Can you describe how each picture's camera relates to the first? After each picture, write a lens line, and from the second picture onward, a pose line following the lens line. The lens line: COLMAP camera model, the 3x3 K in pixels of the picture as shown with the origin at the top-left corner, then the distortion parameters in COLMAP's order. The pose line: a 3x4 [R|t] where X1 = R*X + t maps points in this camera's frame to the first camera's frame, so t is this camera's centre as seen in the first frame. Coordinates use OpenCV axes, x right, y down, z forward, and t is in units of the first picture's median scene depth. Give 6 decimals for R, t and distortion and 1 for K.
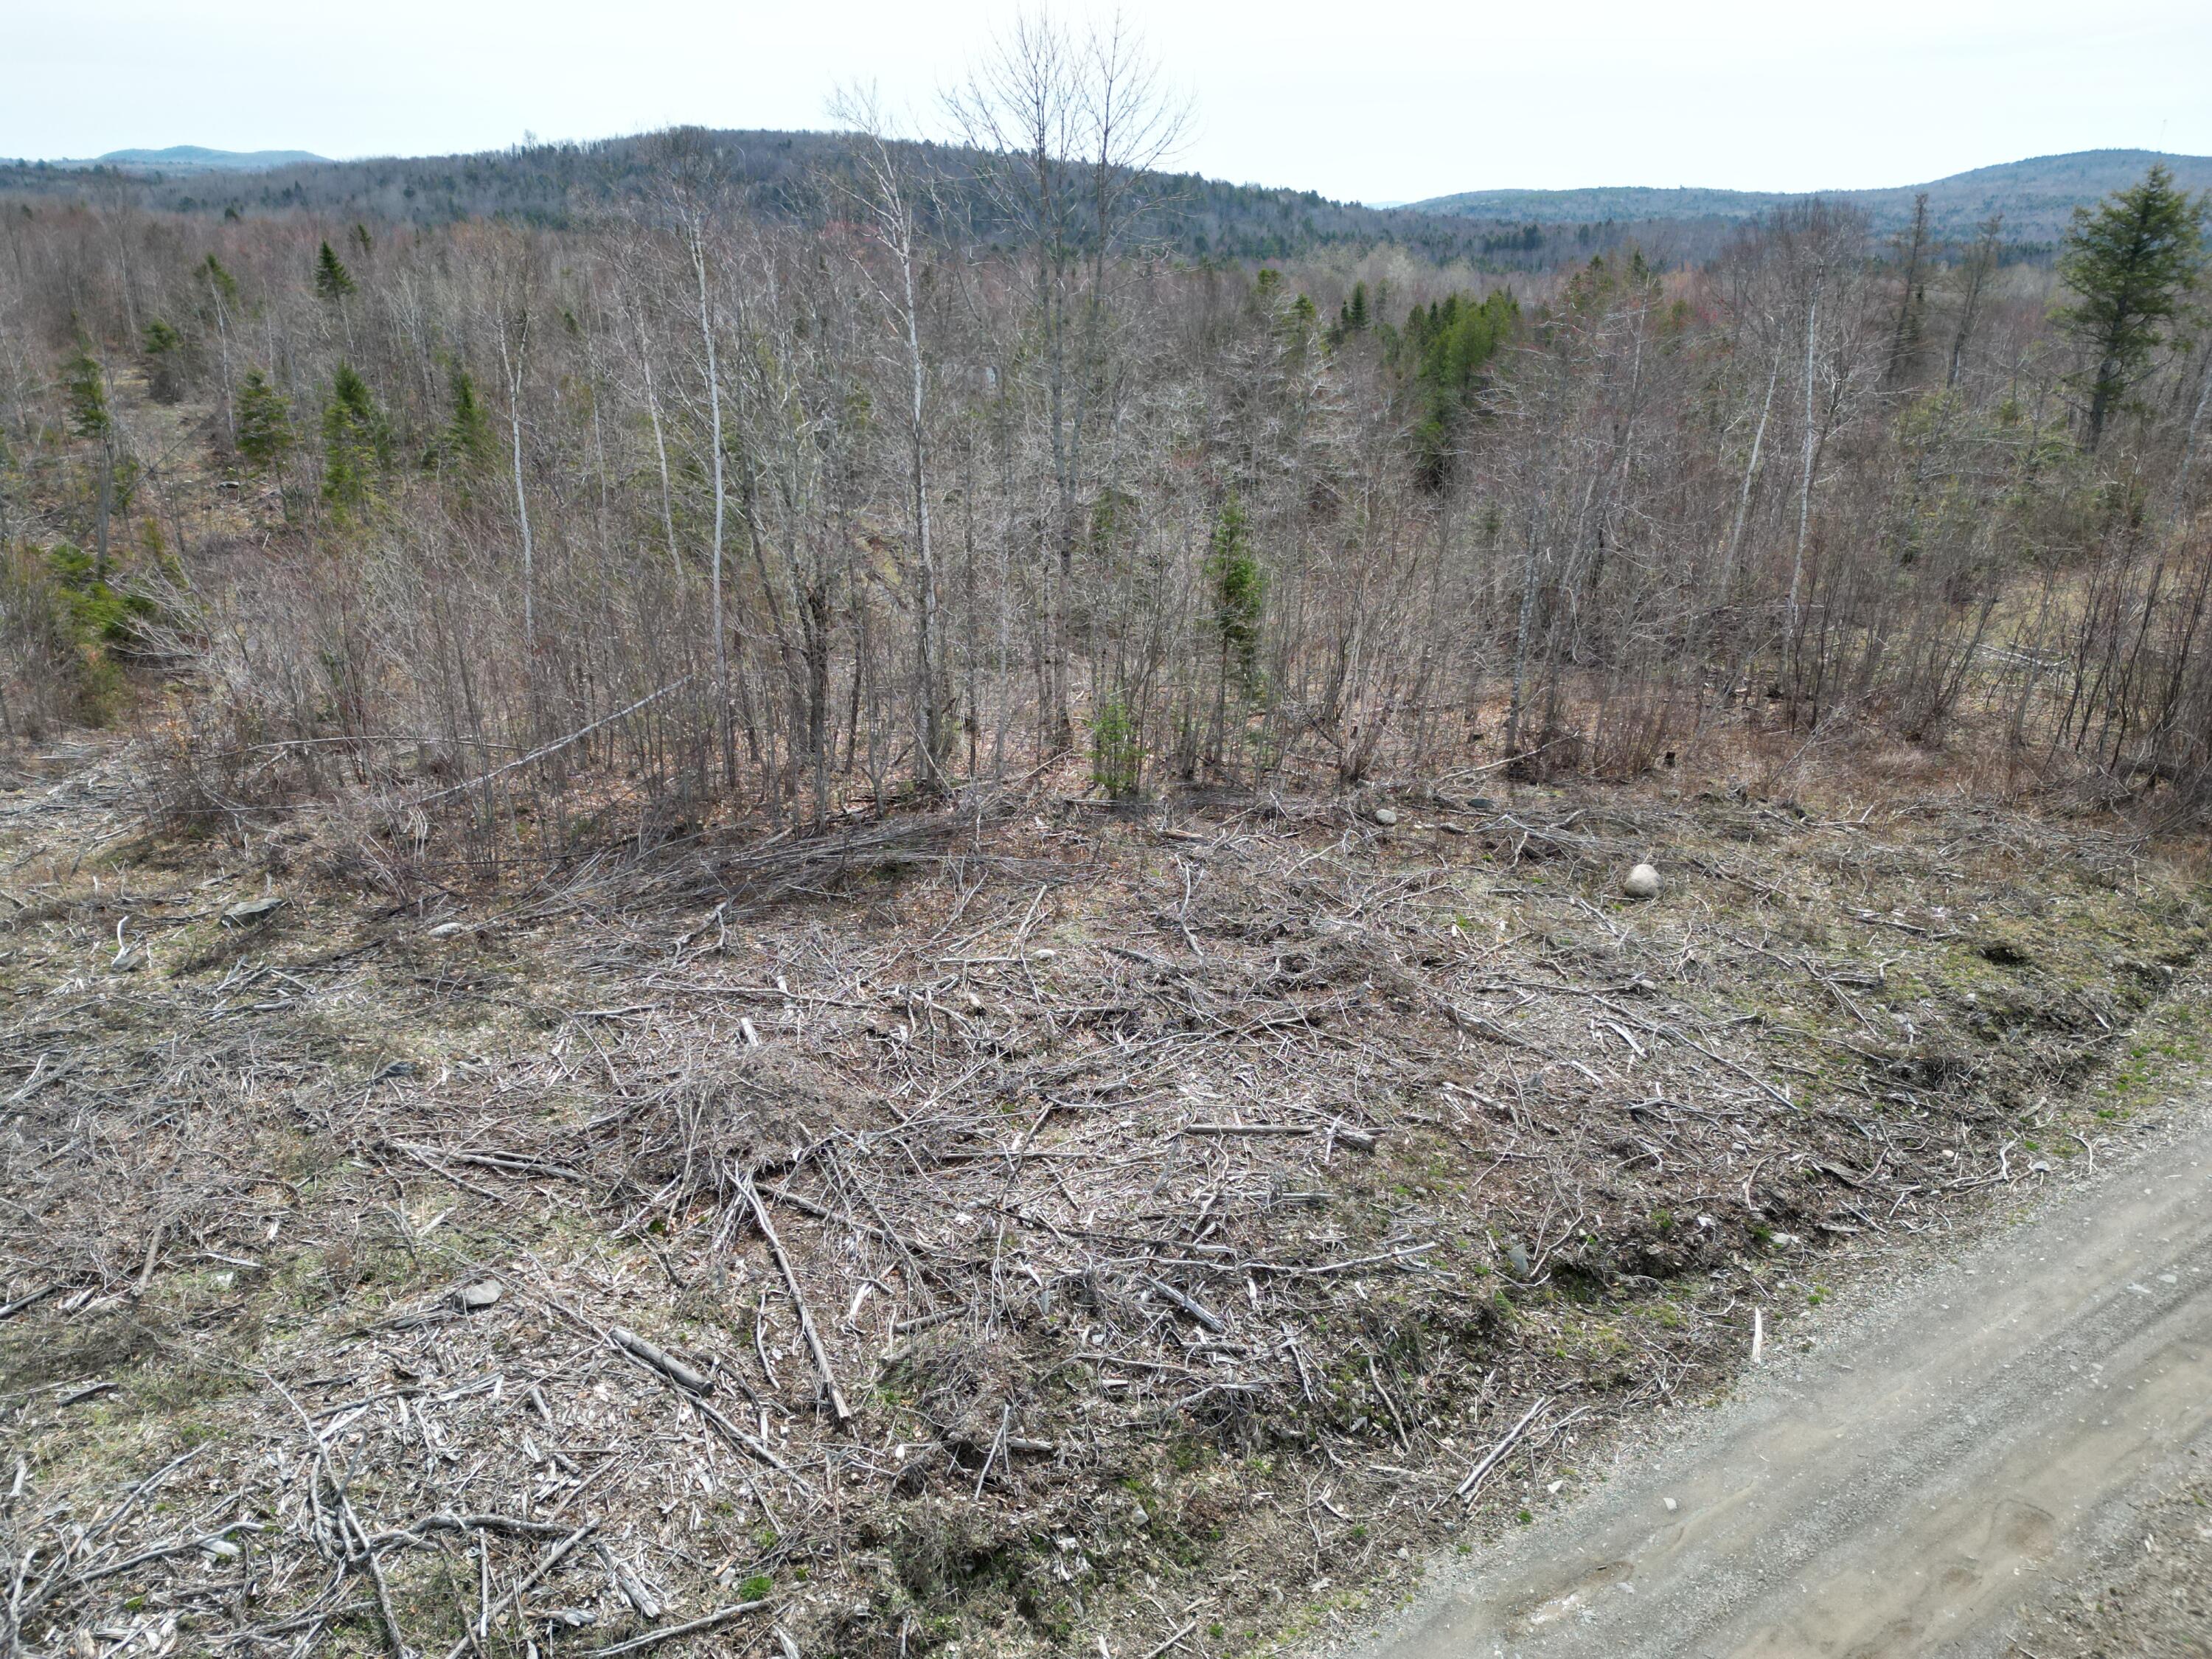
lens RADIAL K [[1524.5, 0, 1109.9], [0, 1524.5, 825.4], [0, 0, 1]] dist [0.094465, -0.095759]
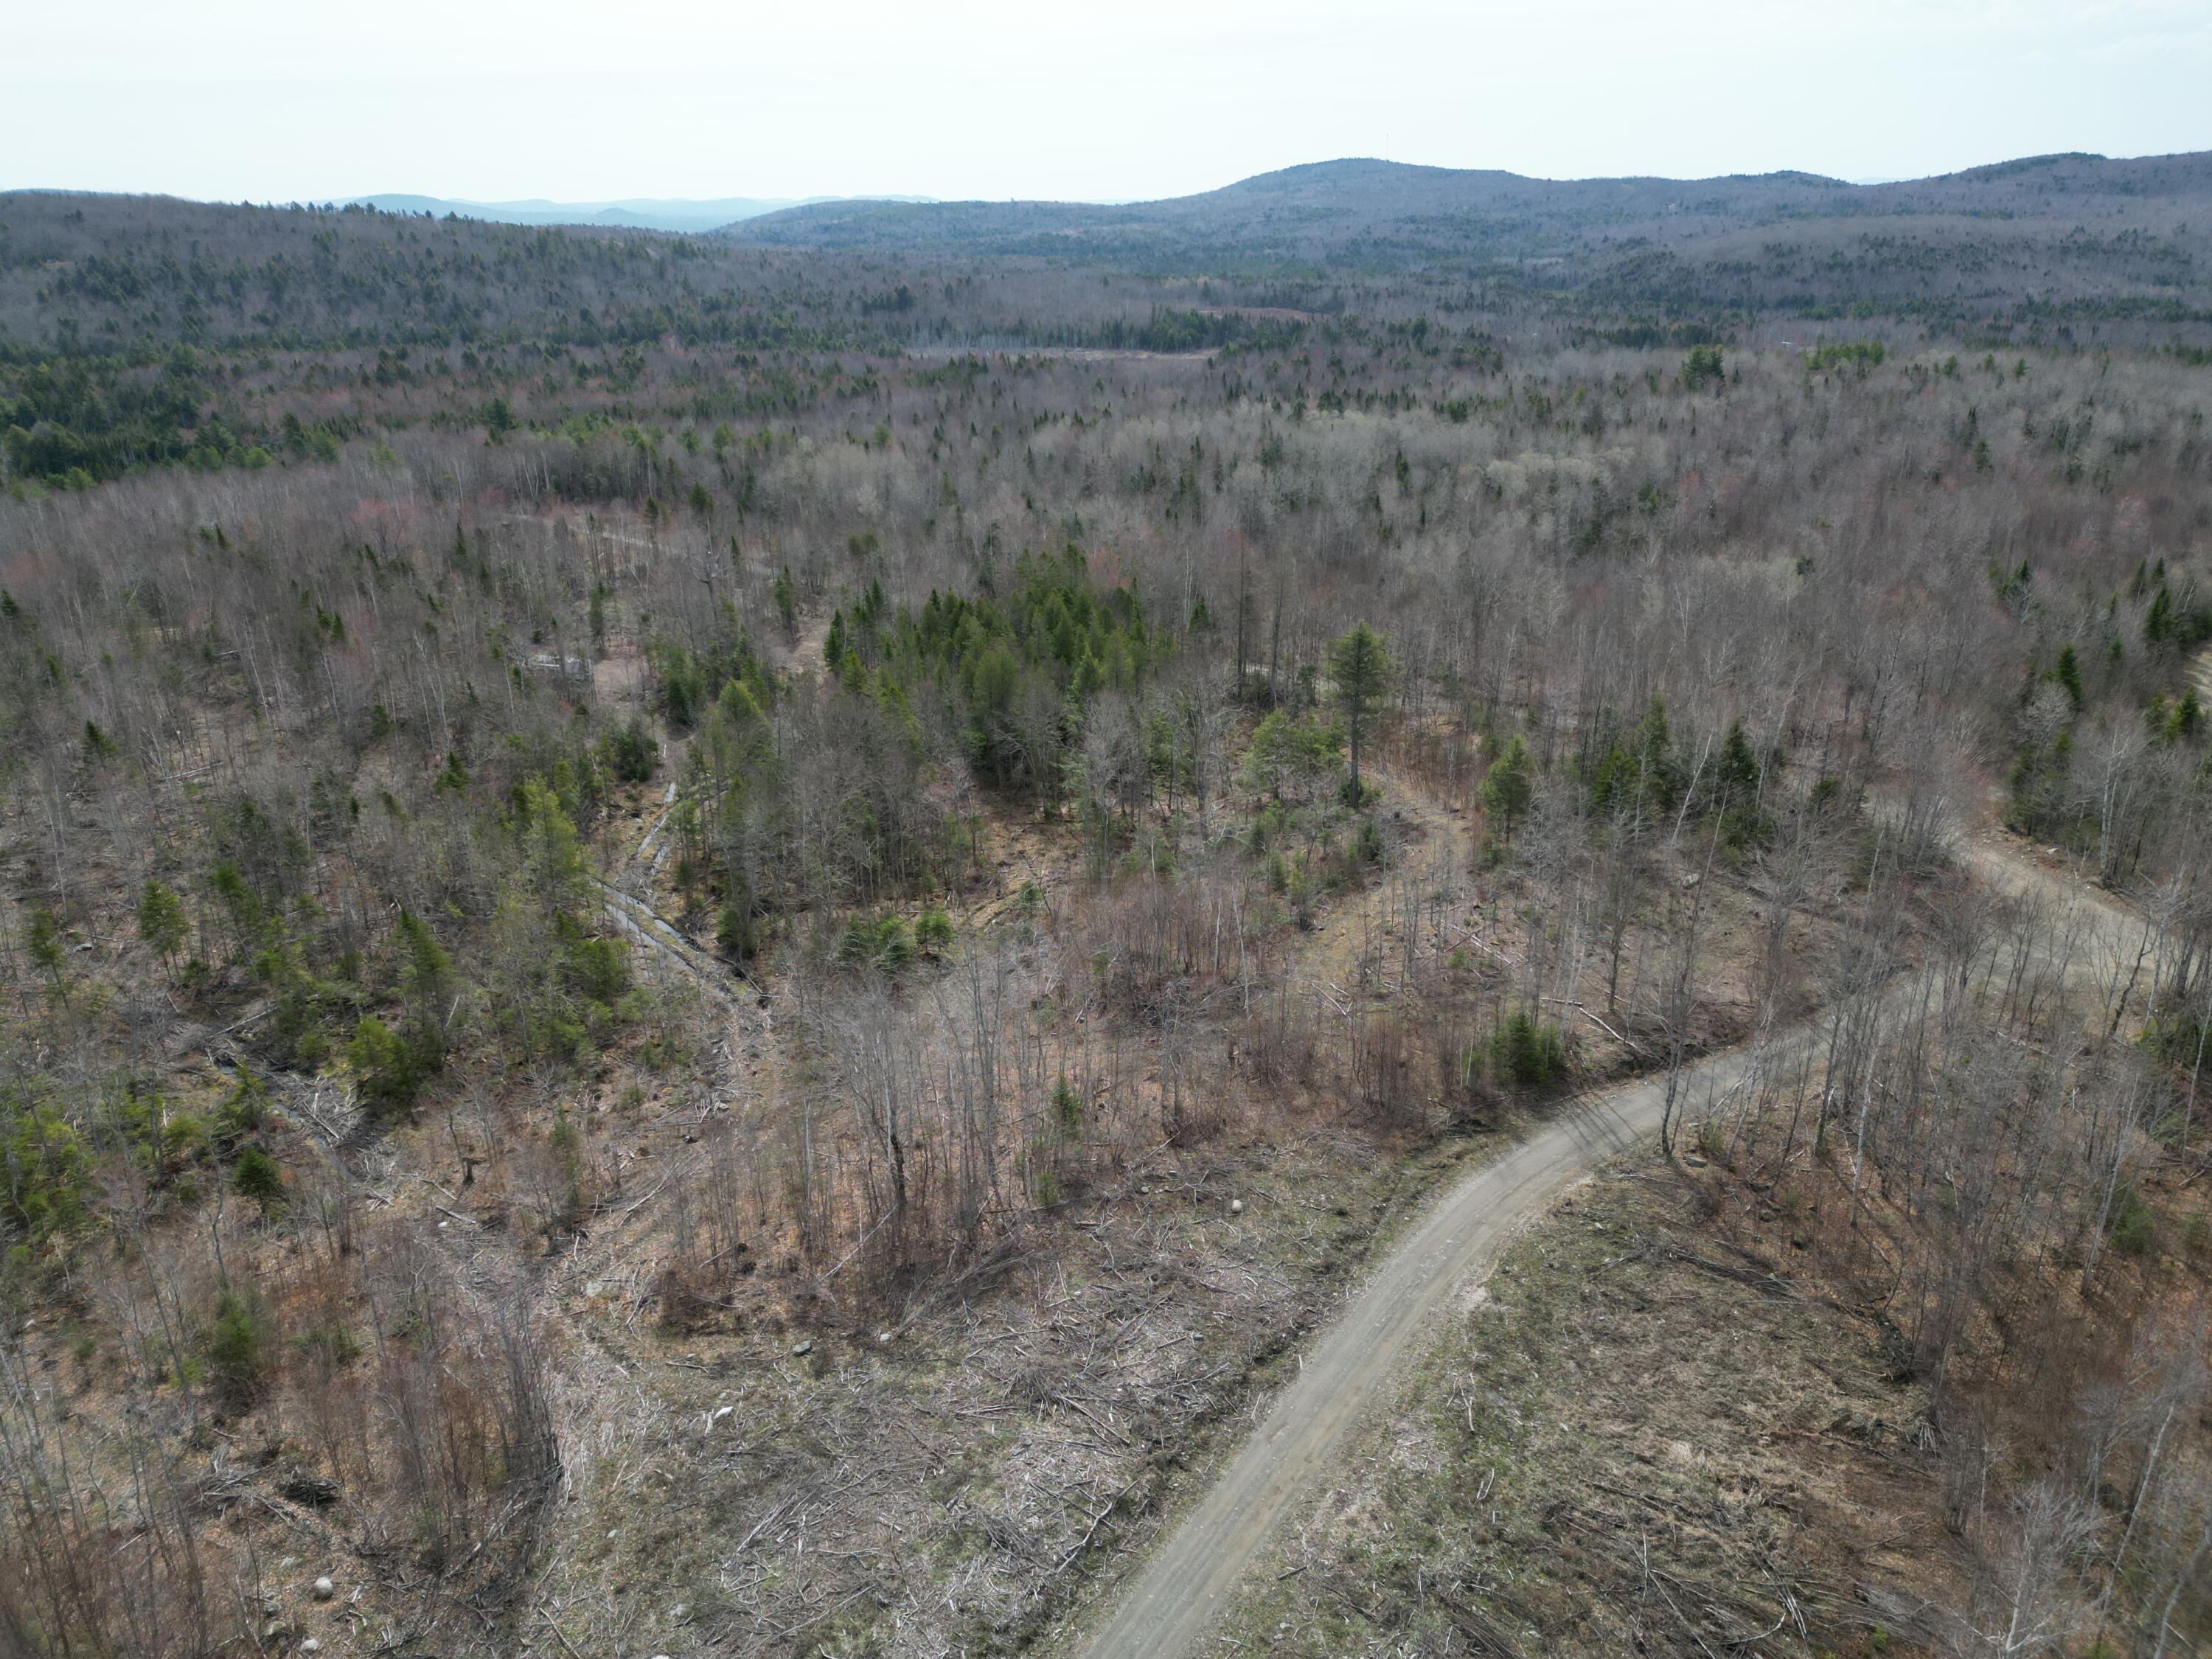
lens RADIAL K [[1524.5, 0, 1109.9], [0, 1524.5, 825.4], [0, 0, 1]] dist [0.094465, -0.095759]
pose [[0.925536, -0.160447, 0.342987, -1.131215], [0.160244, 0.986647, 0.029135, -1.175760], [-0.343082, 0.027996, 0.938888, -2.498999]]
